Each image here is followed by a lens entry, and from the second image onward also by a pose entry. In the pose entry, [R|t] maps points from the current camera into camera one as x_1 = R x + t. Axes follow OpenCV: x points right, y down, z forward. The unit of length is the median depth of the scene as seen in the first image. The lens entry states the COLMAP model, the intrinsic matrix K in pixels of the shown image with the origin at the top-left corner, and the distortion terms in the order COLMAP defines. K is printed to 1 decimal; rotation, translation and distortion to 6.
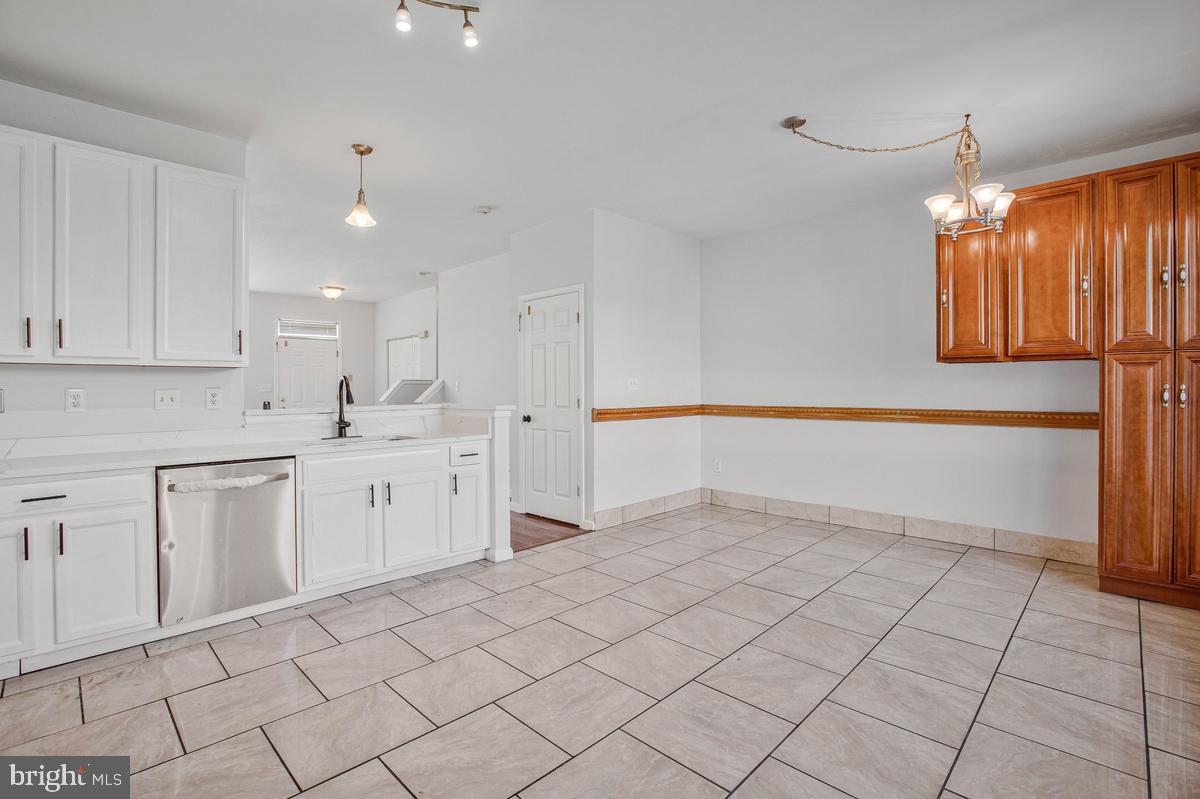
lens RADIAL K [[552.4, 0, 598.7], [0, 552.4, 383.9], [0, 0, 1]] dist [-0.058195, 0.013212]
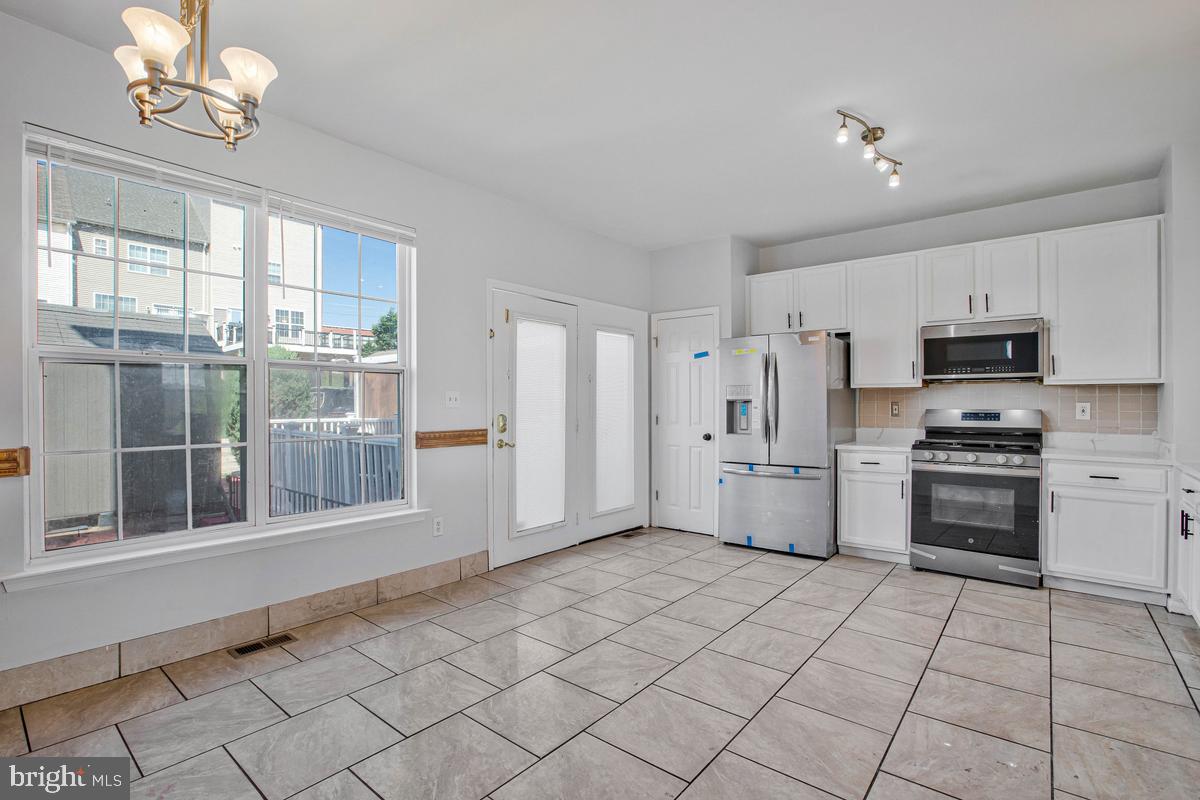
lens RADIAL K [[559.7, 0, 611.5], [0, 559.7, 397.1], [0, 0, 1]] dist [-0.042128, 0.000854]
pose [[-0.994399, 0.003529, -0.105636, 0.303518], [0.005132, 0.999876, -0.014909, 0.005476], [0.105570, -0.015367, -0.994293, 1.492404]]
